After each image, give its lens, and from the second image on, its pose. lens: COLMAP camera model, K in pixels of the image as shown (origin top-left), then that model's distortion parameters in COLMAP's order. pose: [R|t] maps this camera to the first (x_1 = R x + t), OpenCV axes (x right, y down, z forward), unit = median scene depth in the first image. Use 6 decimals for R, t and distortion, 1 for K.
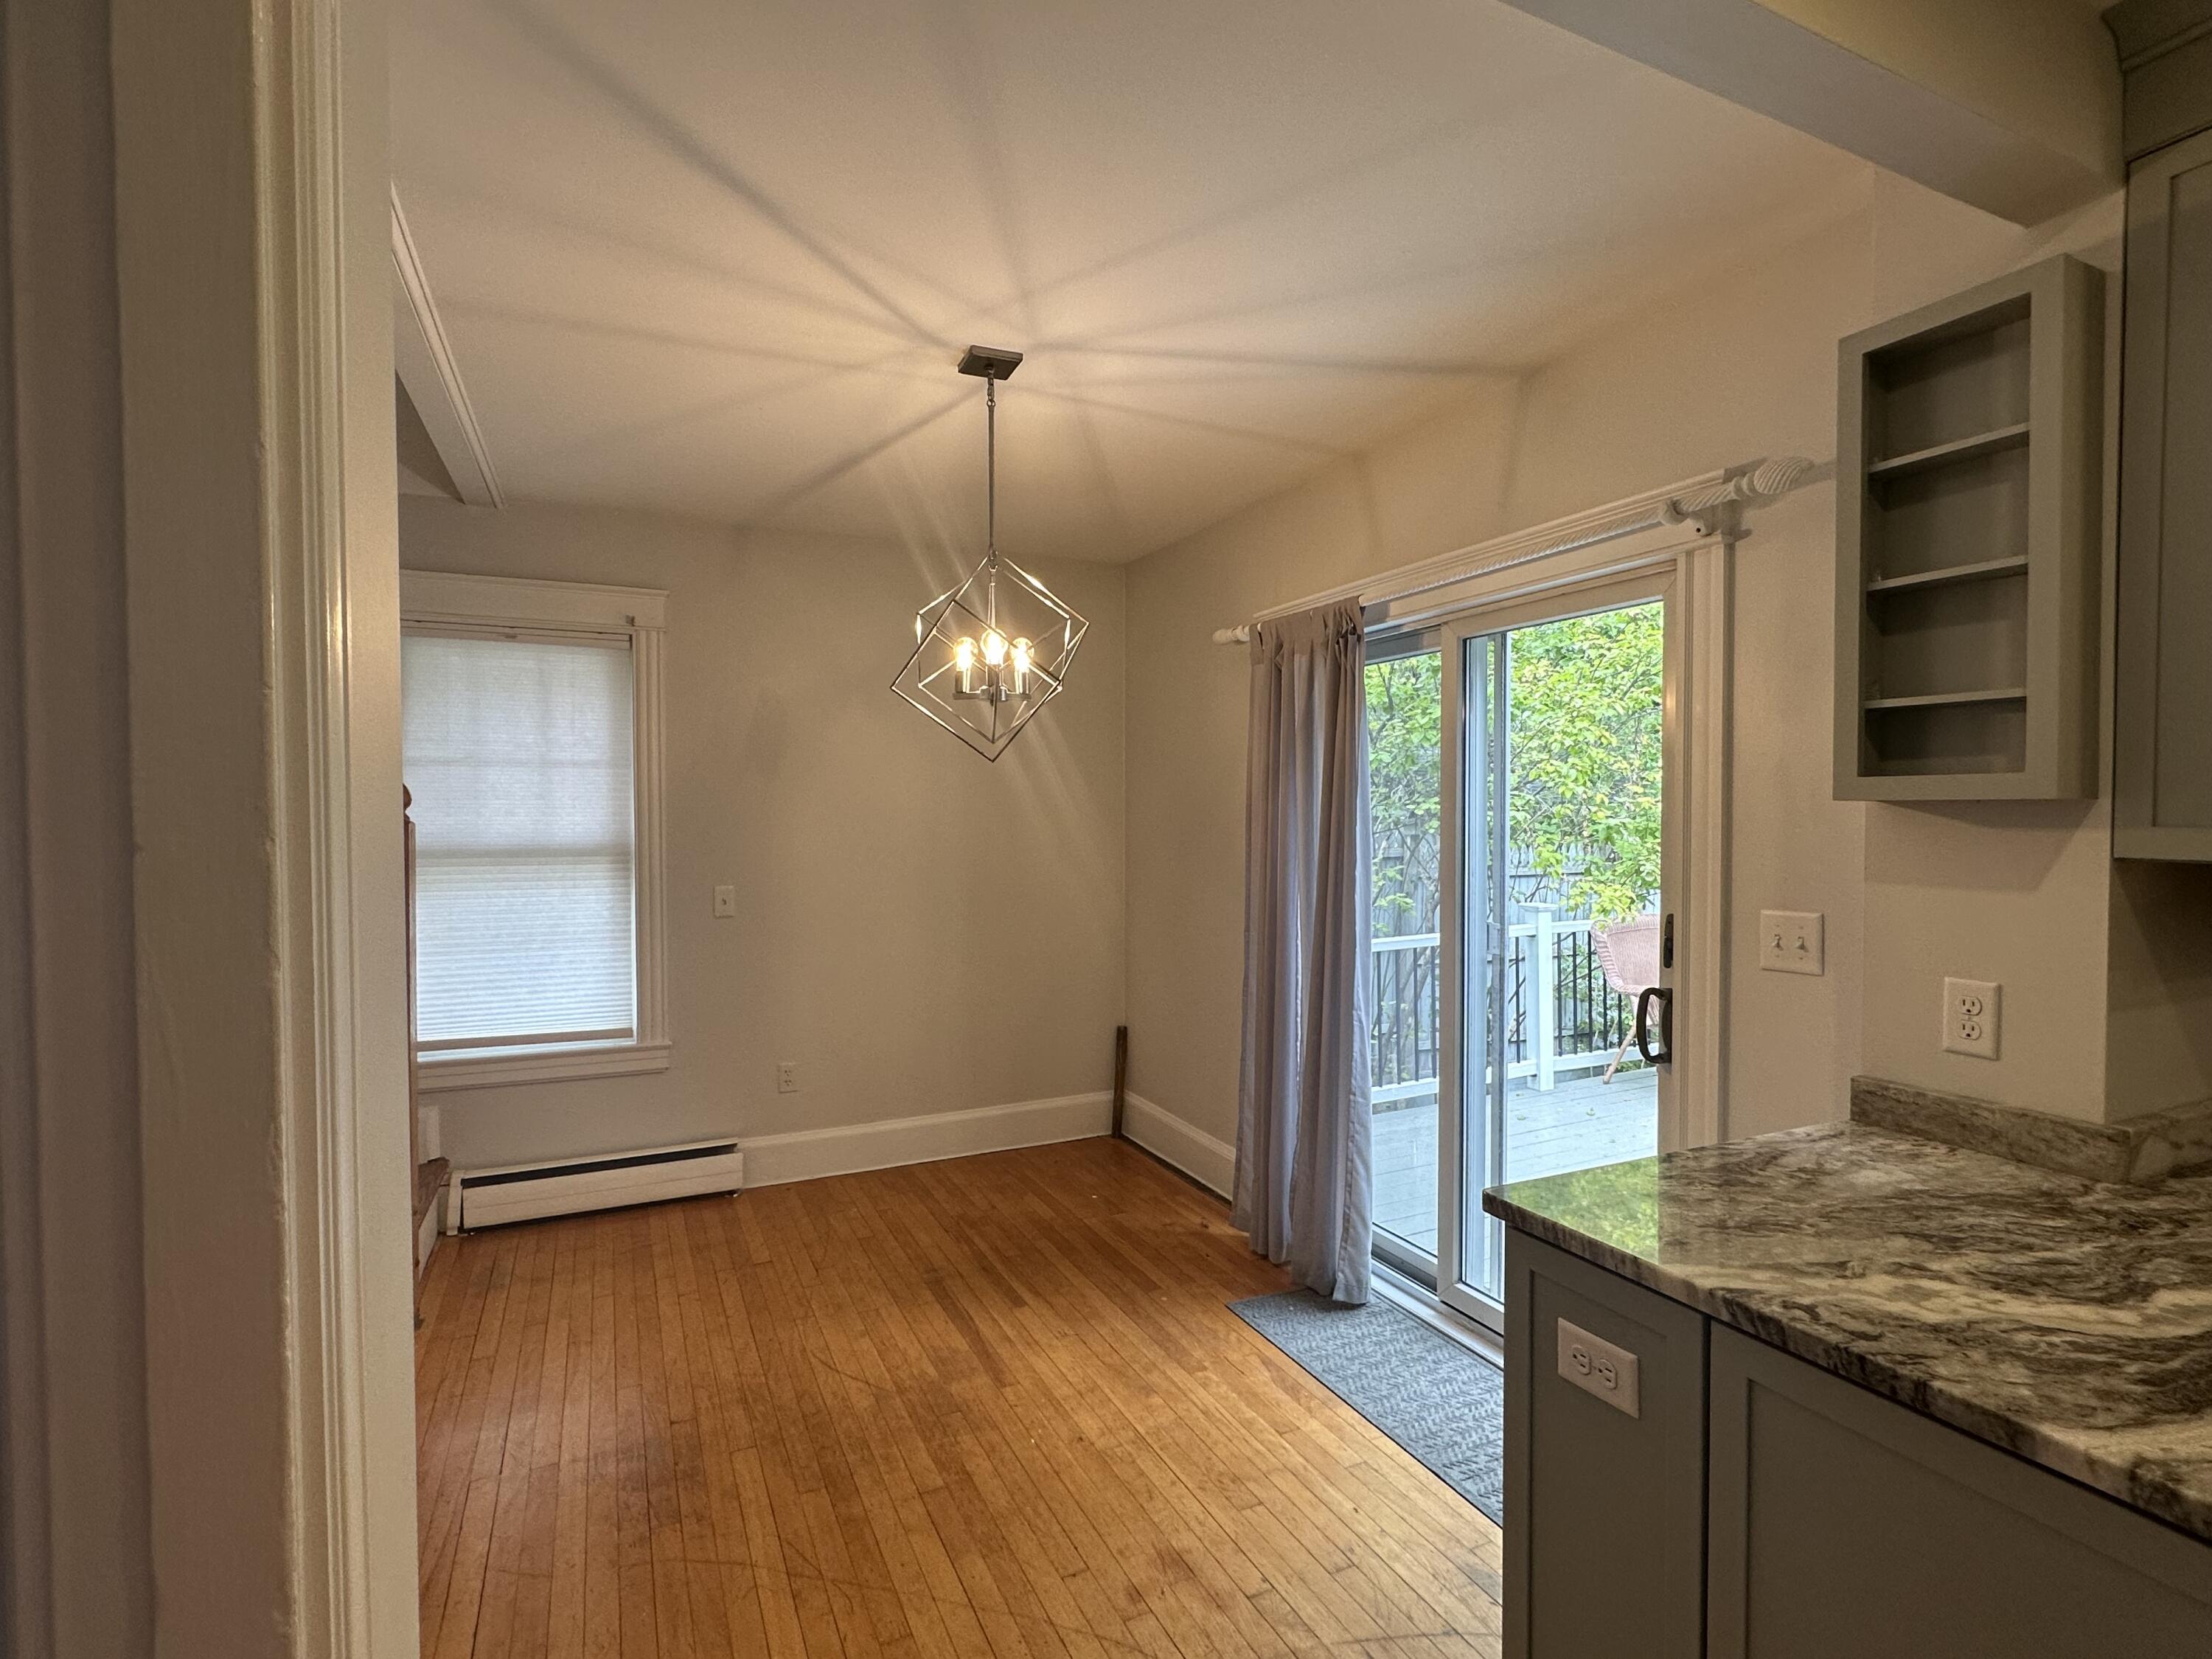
lens RADIAL K [[1073.2, 0, 1117.1], [0, 1073.2, 829.6], [0, 0, 1]] dist [-0.002028, 0.001154]
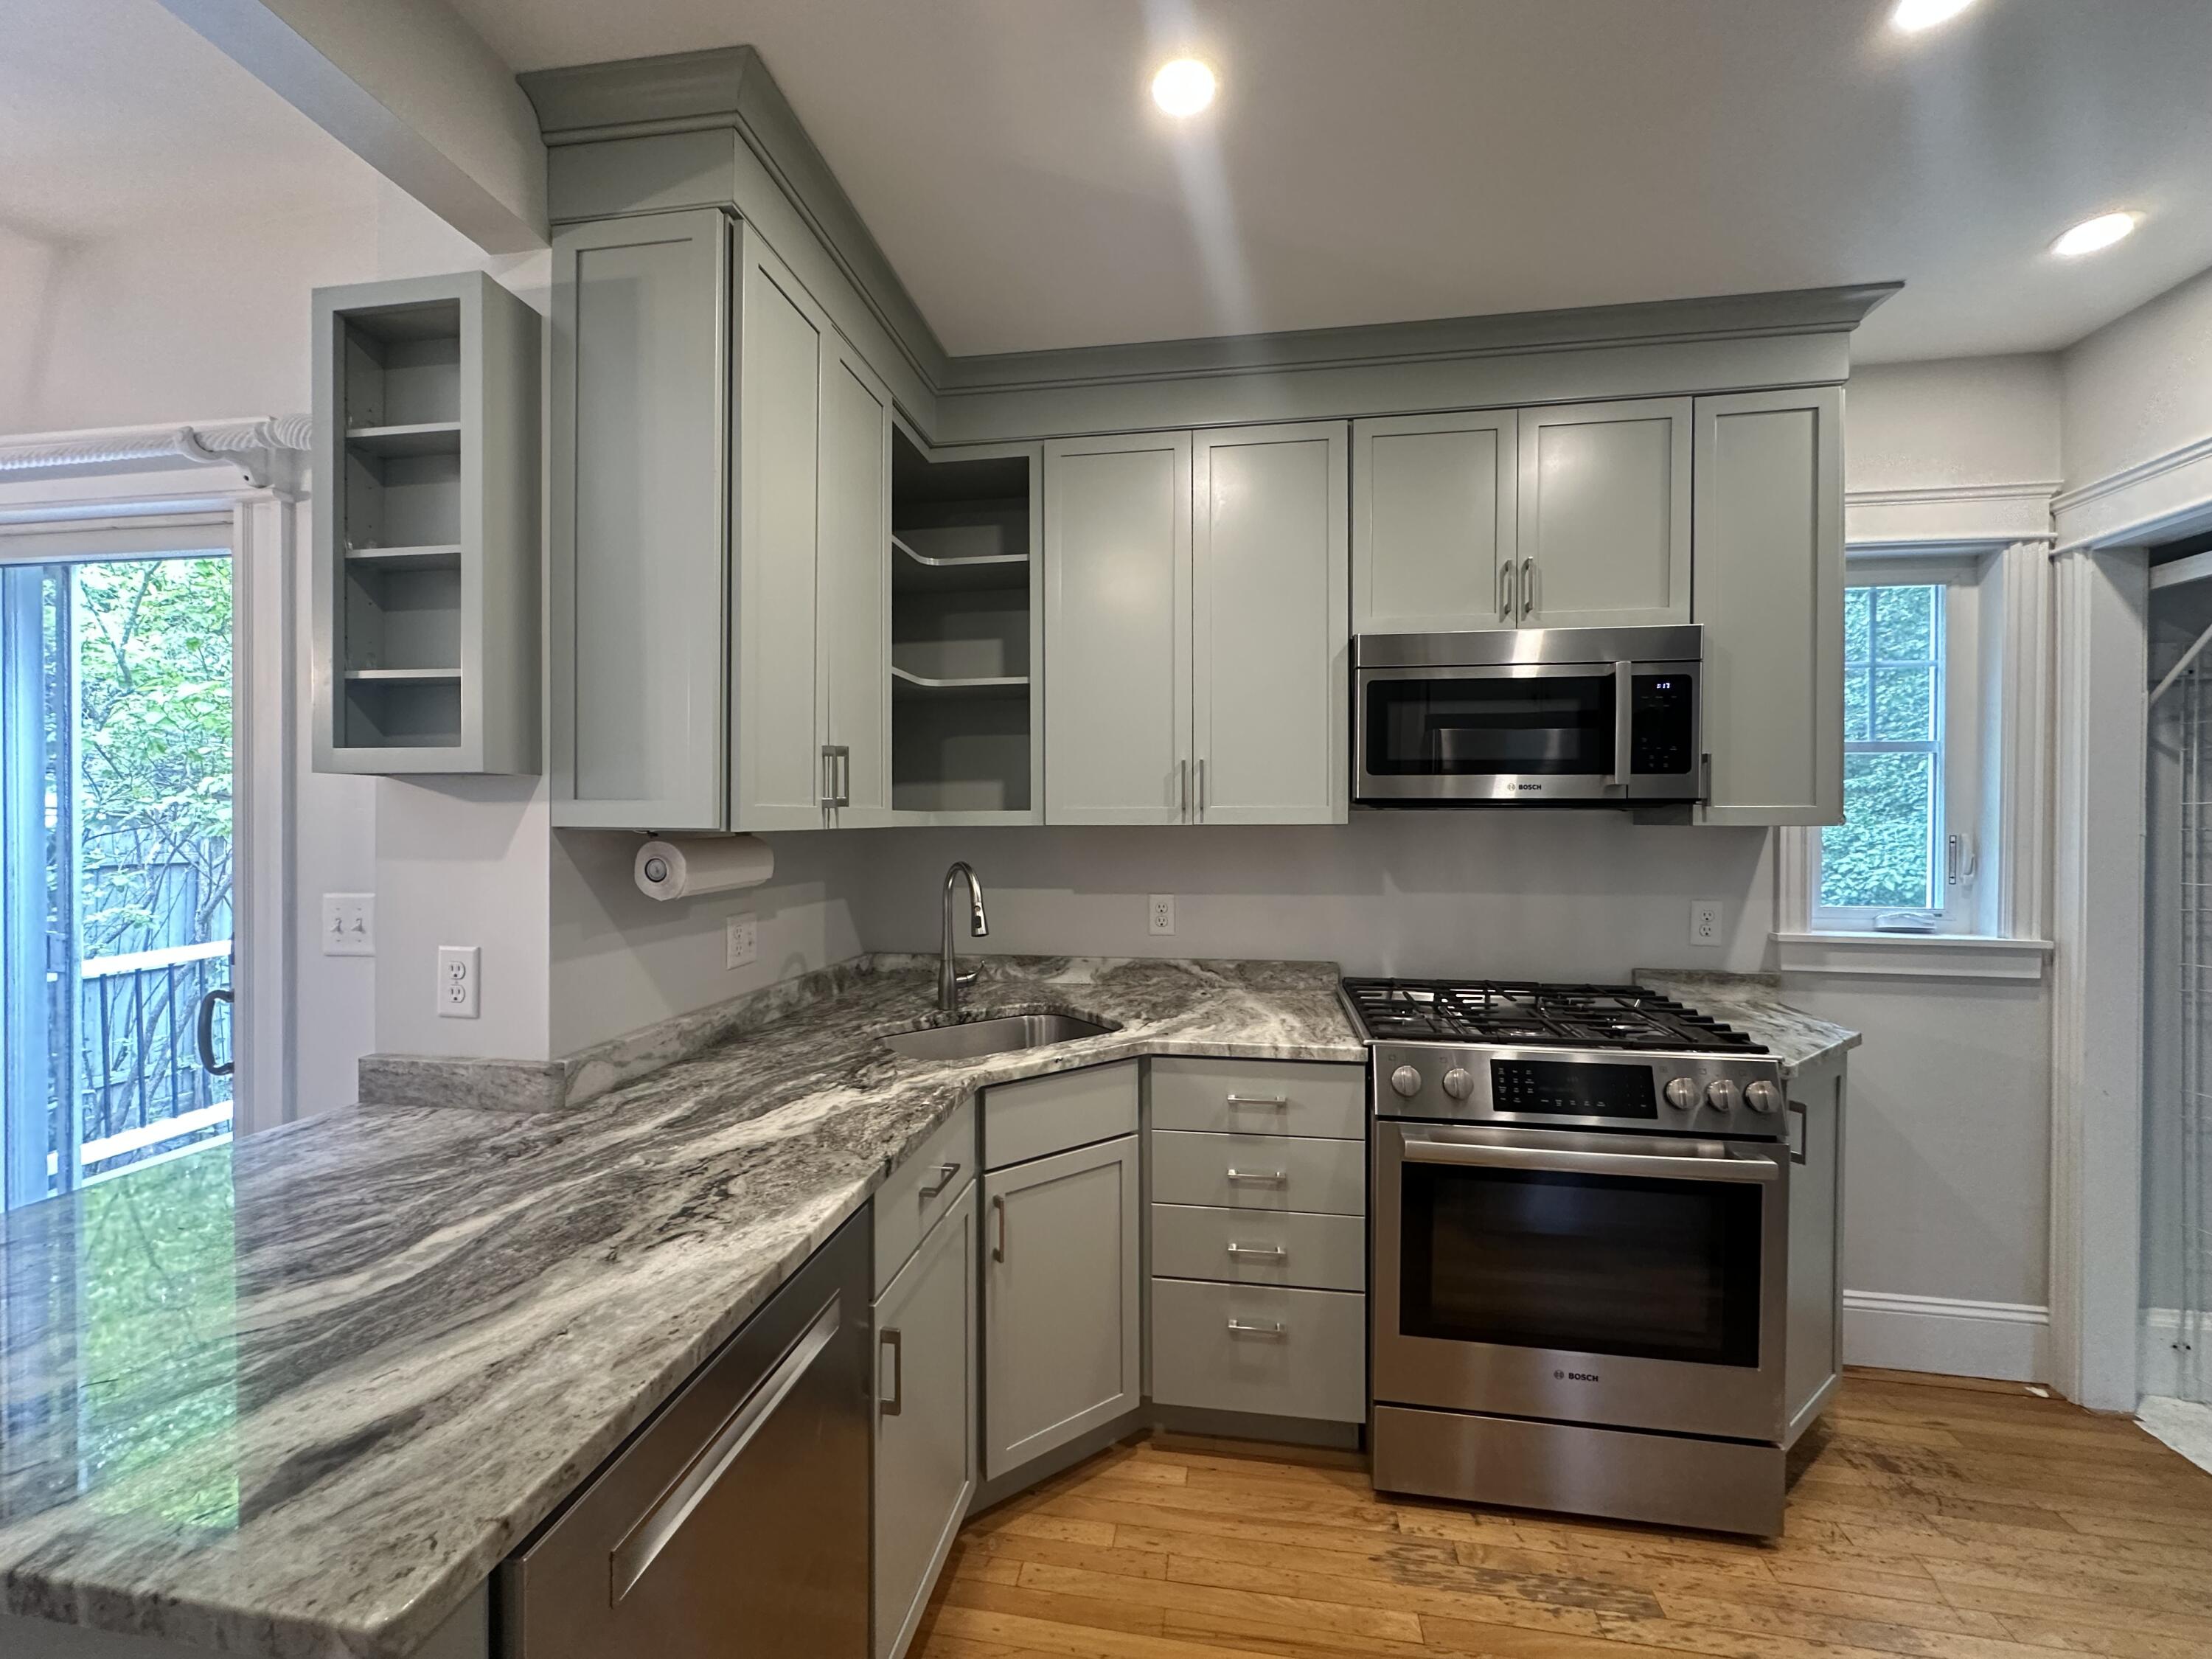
lens RADIAL K [[880.4, 0, 1113.8], [0, 880.4, 830.2], [0, 0, 1]] dist [-0.009134, 0.001286]
pose [[0.552288, -0.005991, 0.833632, 0.481001], [0.005749, 0.999978, 0.003377, 0.028822], [-0.833633, 0.002928, 0.552311, -0.021687]]
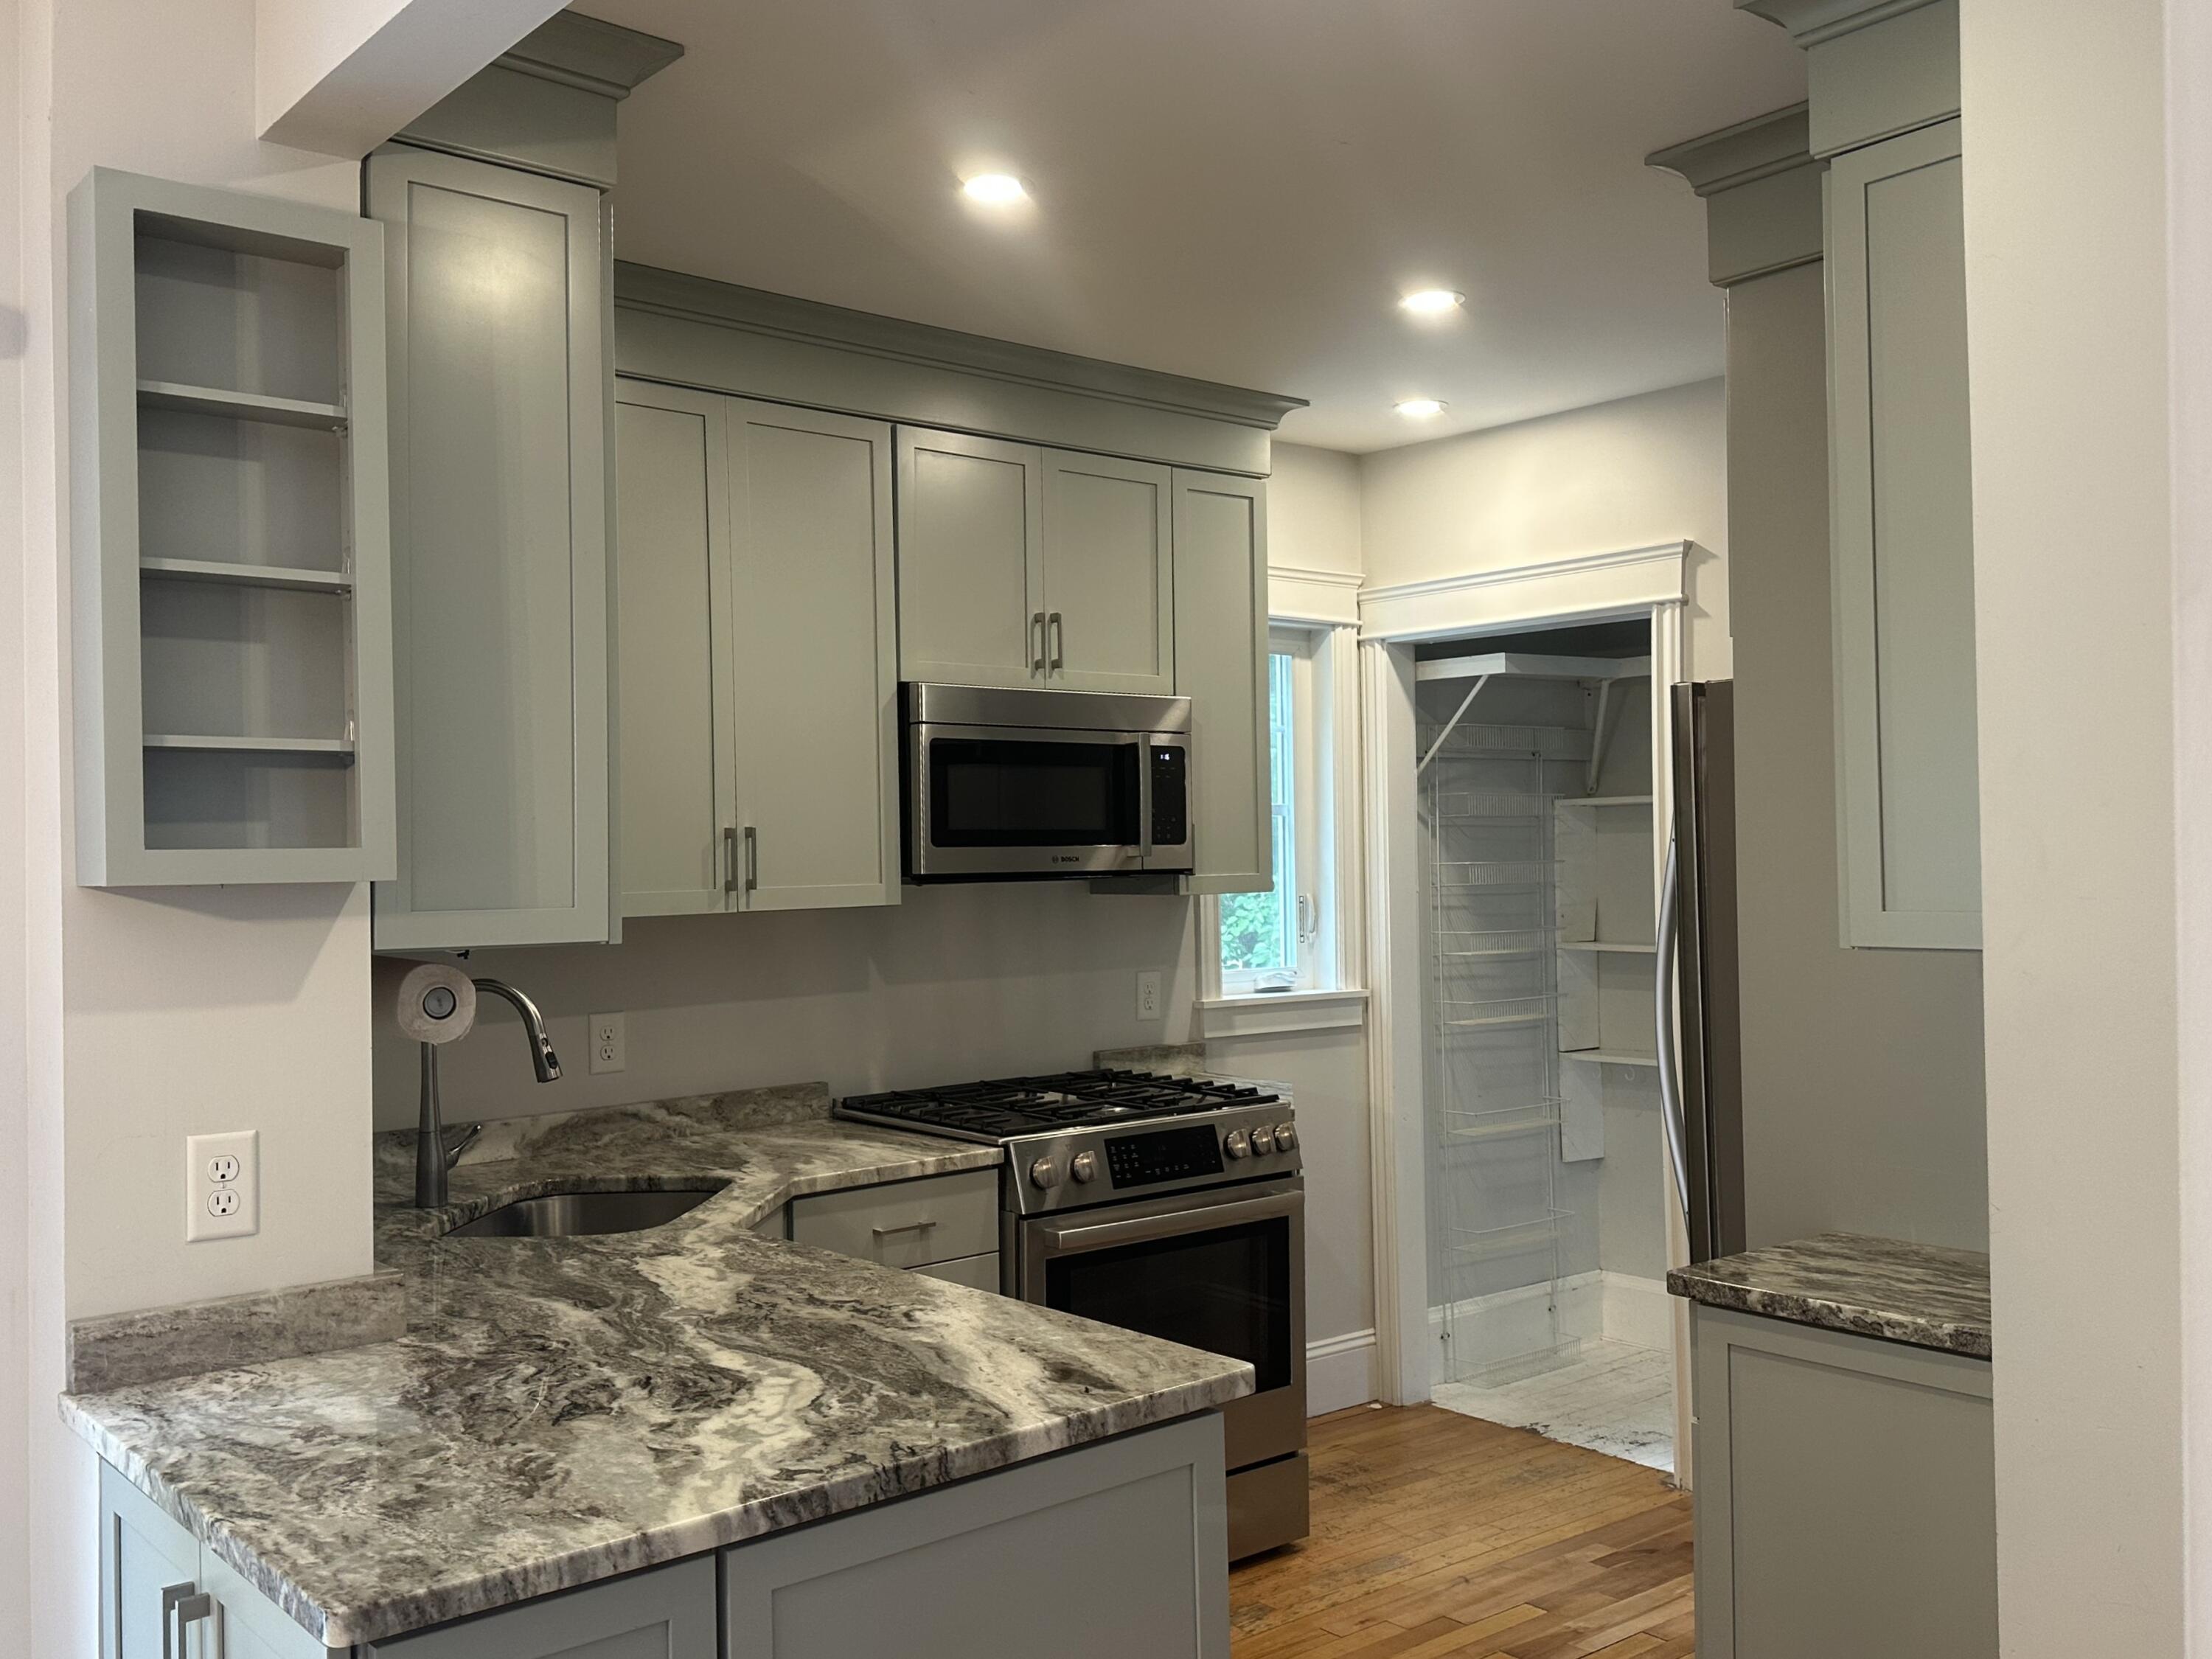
lens RADIAL K [[1933.9, 0, 1116.0], [0, 1933.9, 829.7], [0, 0, 1]] dist [0.052224, -0.079195]
pose [[-0.275998, 0.020699, 0.960935, -0.699089], [0.030122, 0.999463, -0.012877, -0.030943], [-0.960686, 0.025391, -0.276473, 0.867952]]
